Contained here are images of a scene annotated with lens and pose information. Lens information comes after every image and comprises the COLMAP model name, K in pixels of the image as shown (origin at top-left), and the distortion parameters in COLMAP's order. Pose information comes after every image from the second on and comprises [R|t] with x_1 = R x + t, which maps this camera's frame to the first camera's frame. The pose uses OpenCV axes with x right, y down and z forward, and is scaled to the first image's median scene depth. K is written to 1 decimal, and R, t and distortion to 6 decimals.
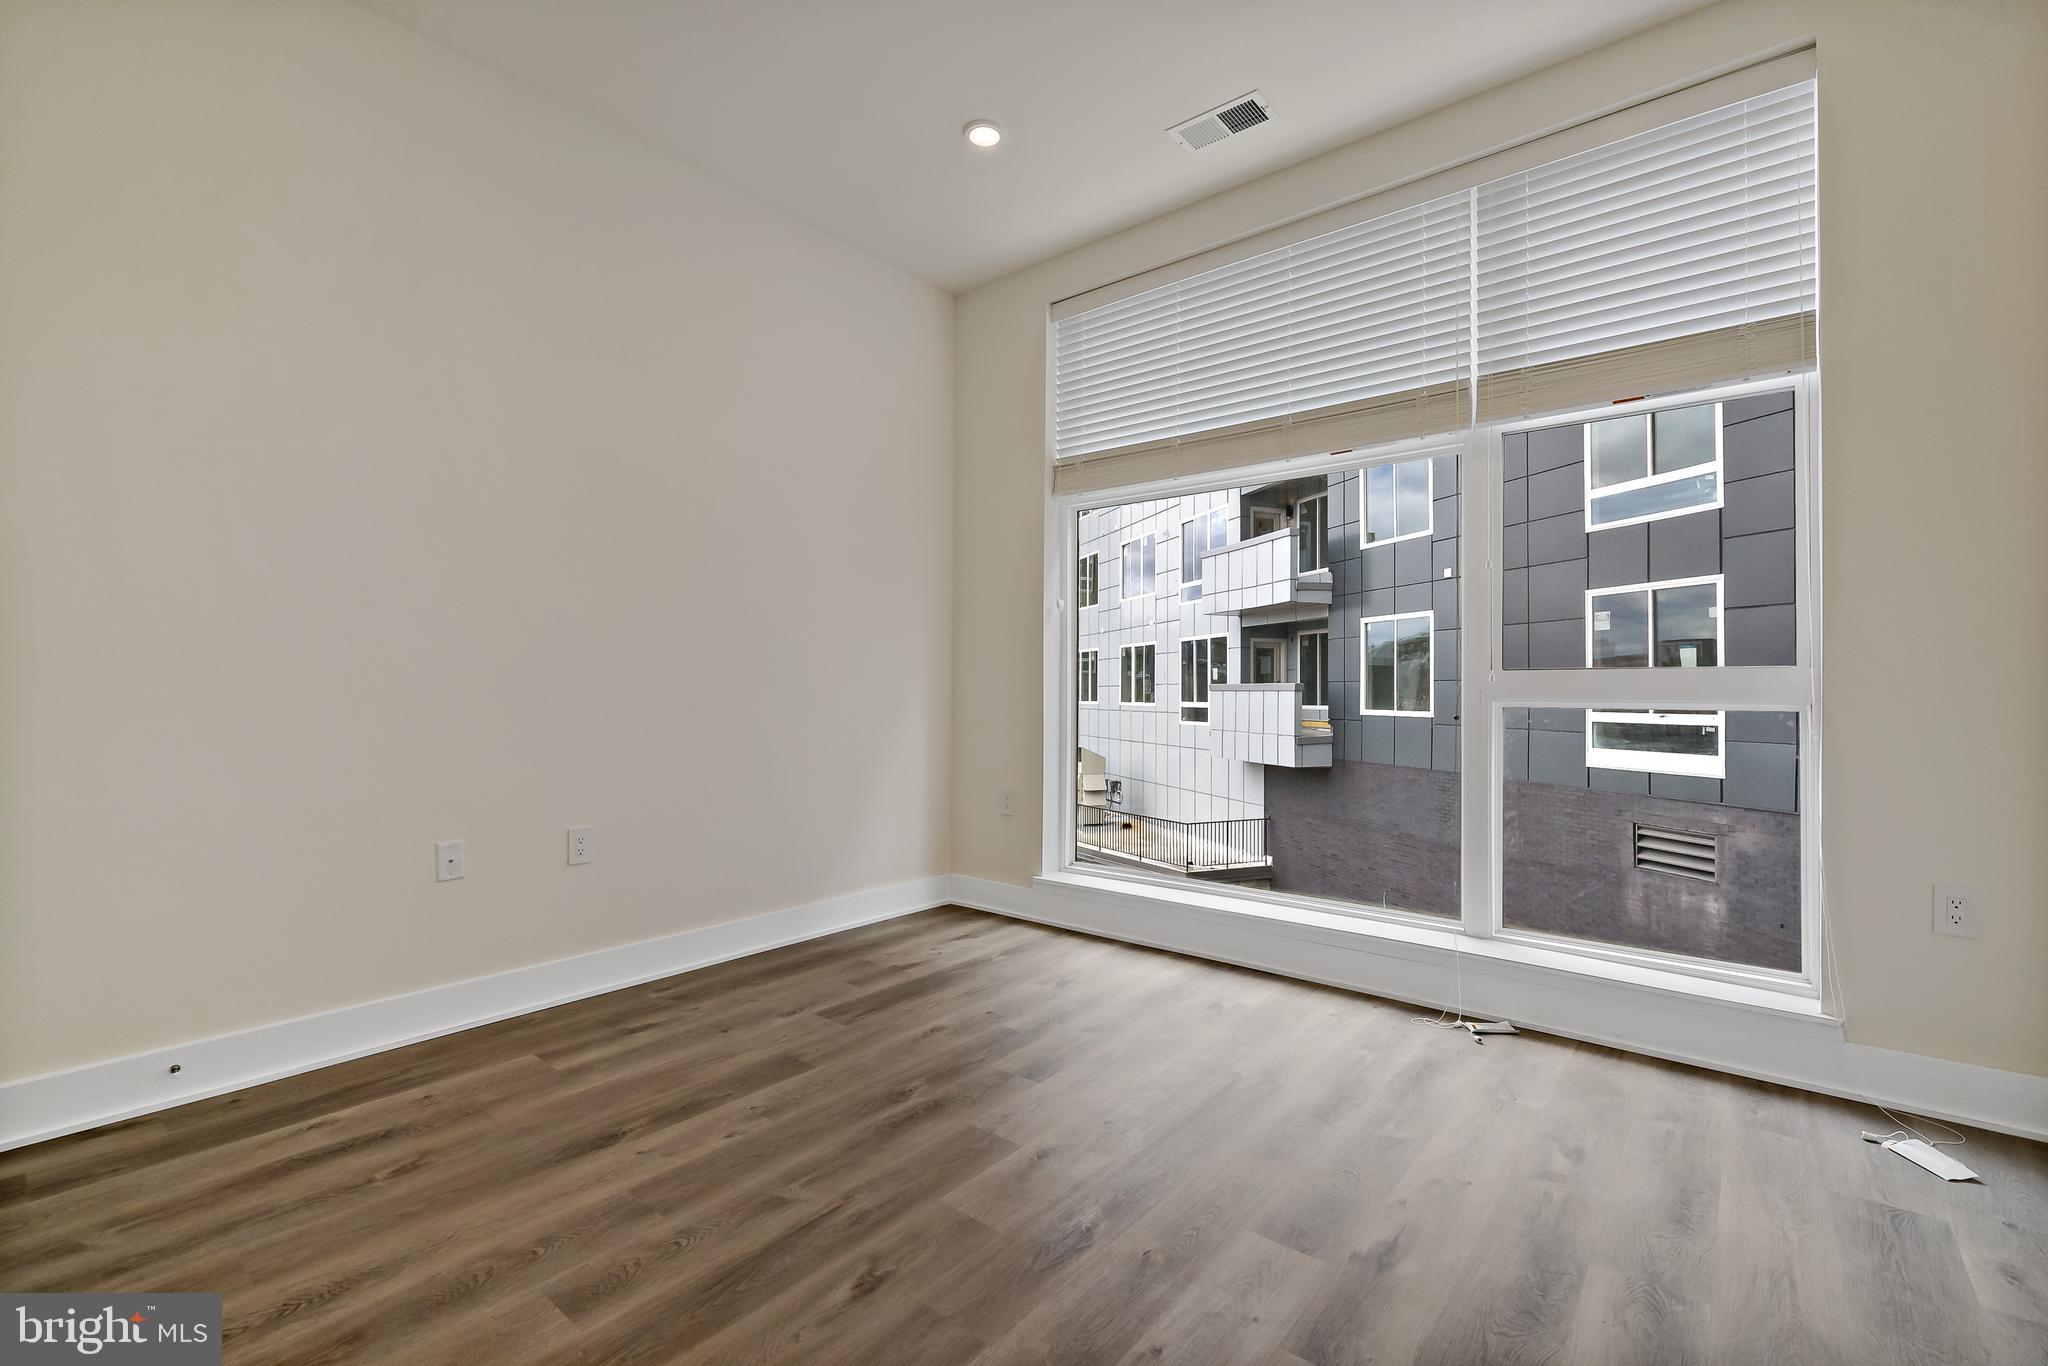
lens RADIAL K [[889.2, 0, 1024.0], [0, 889.2, 683.0], [0, 0, 1]] dist [-0.000761, 0.000344]
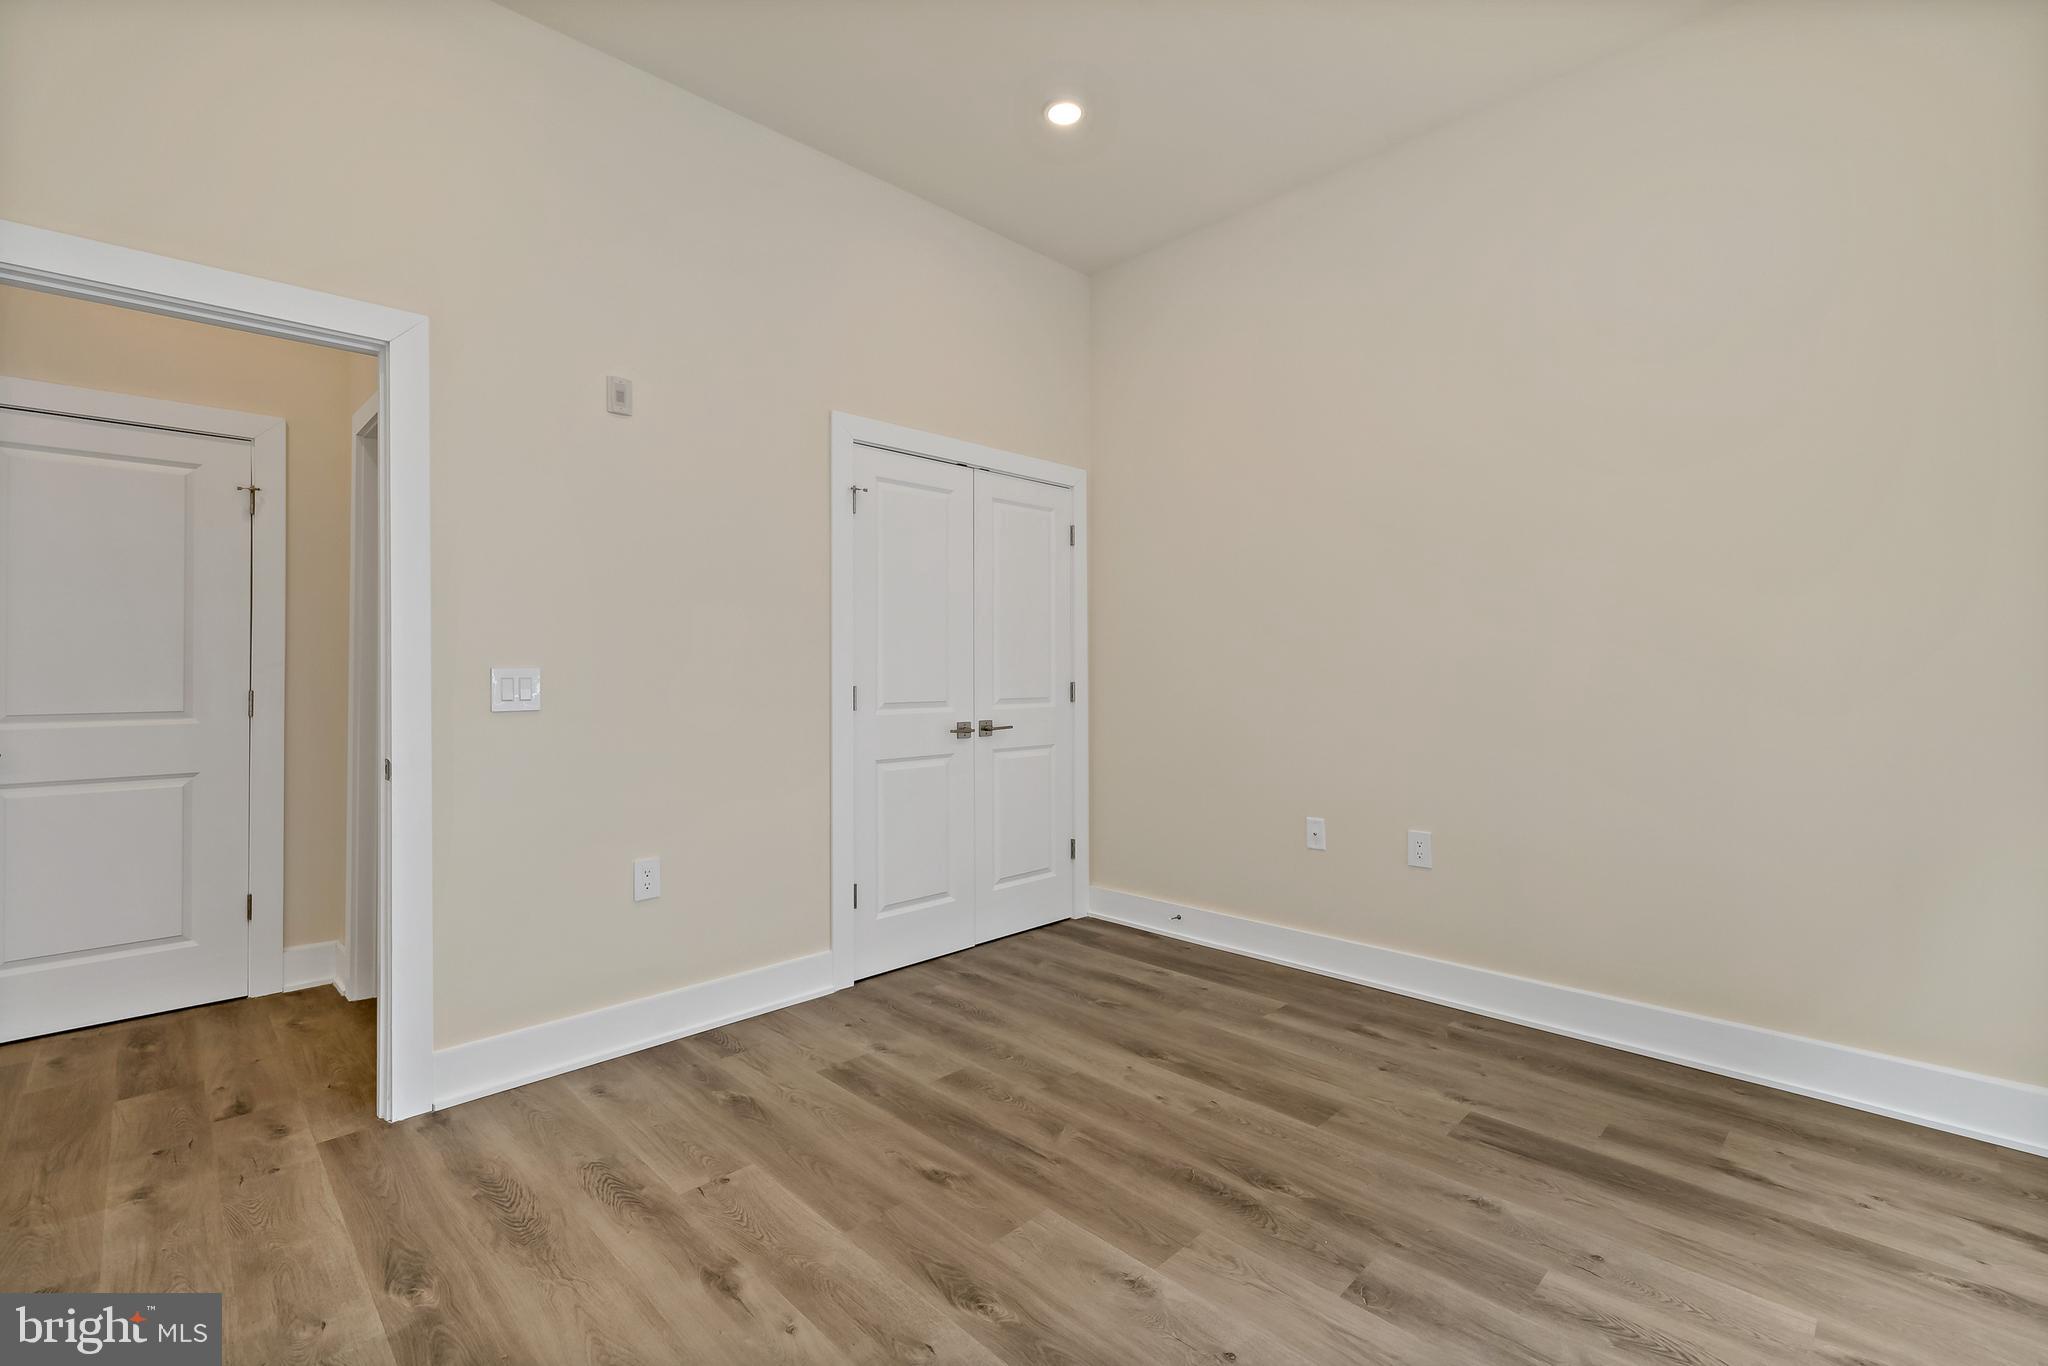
lens RADIAL K [[889.2, 0, 1024.0], [0, 889.2, 683.0], [0, 0, 1]] dist [-0.000761, 0.000344]
pose [[-0.093580, 0.012377, -0.995535, 0.635375], [0.013267, 0.999849, 0.011184, -0.028546], [0.995523, -0.012161, -0.093730, 0.736840]]
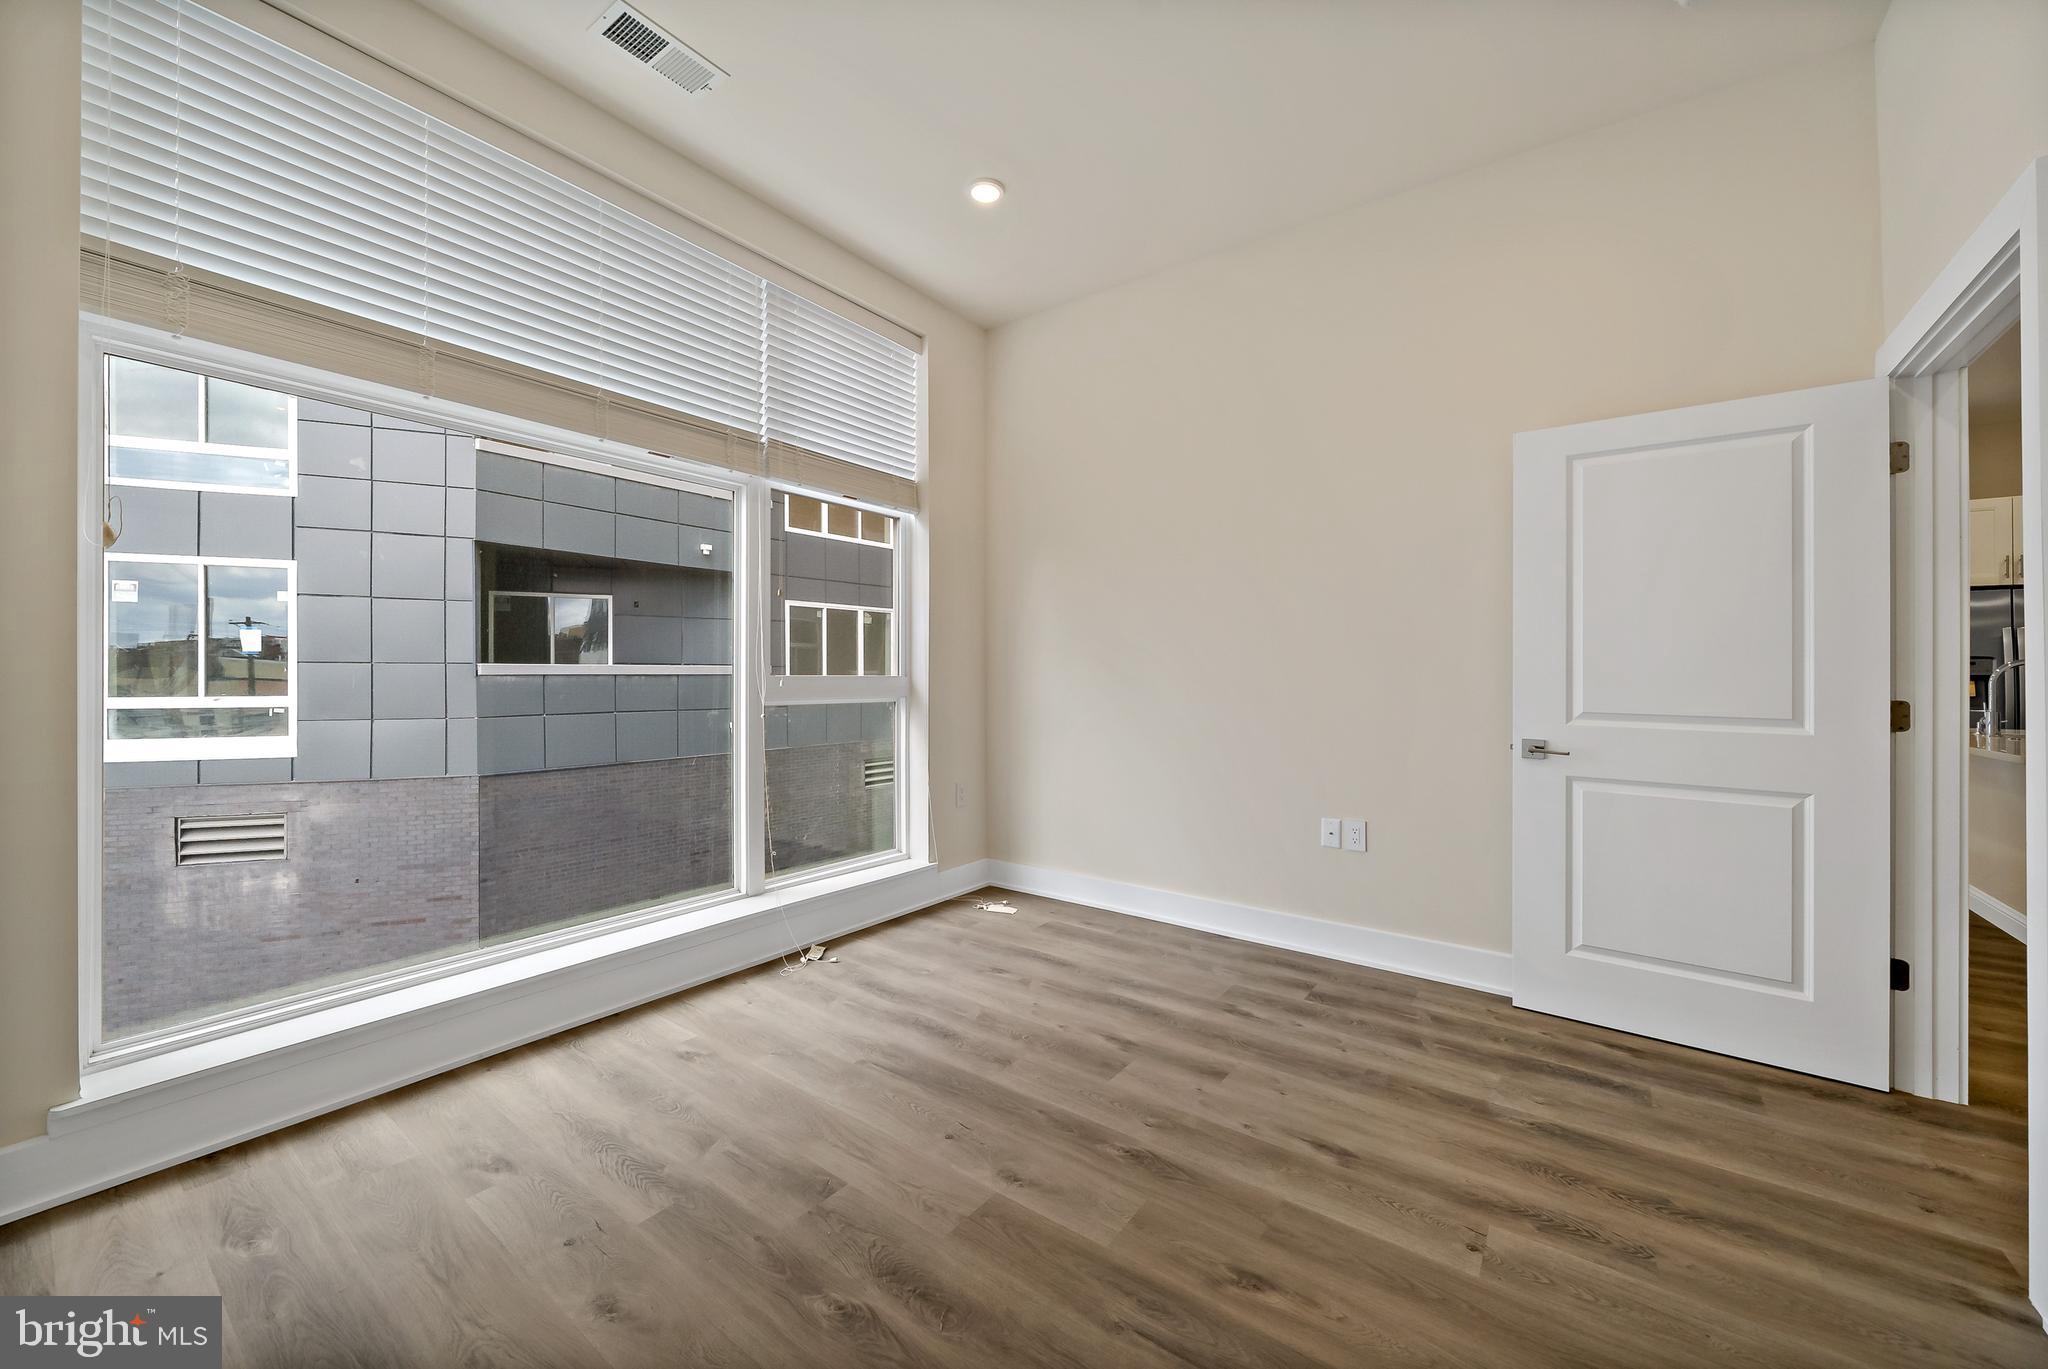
lens RADIAL K [[770.8, 0, 1022.1], [0, 770.8, 666.9], [0, 0, 1]] dist [-0.002019, -0.000180]
pose [[-0.056388, 0.003229, 0.998404, -0.638636], [-0.016084, 0.999862, -0.004142, -0.032075], [-0.998279, -0.016292, -0.056328, 0.787187]]
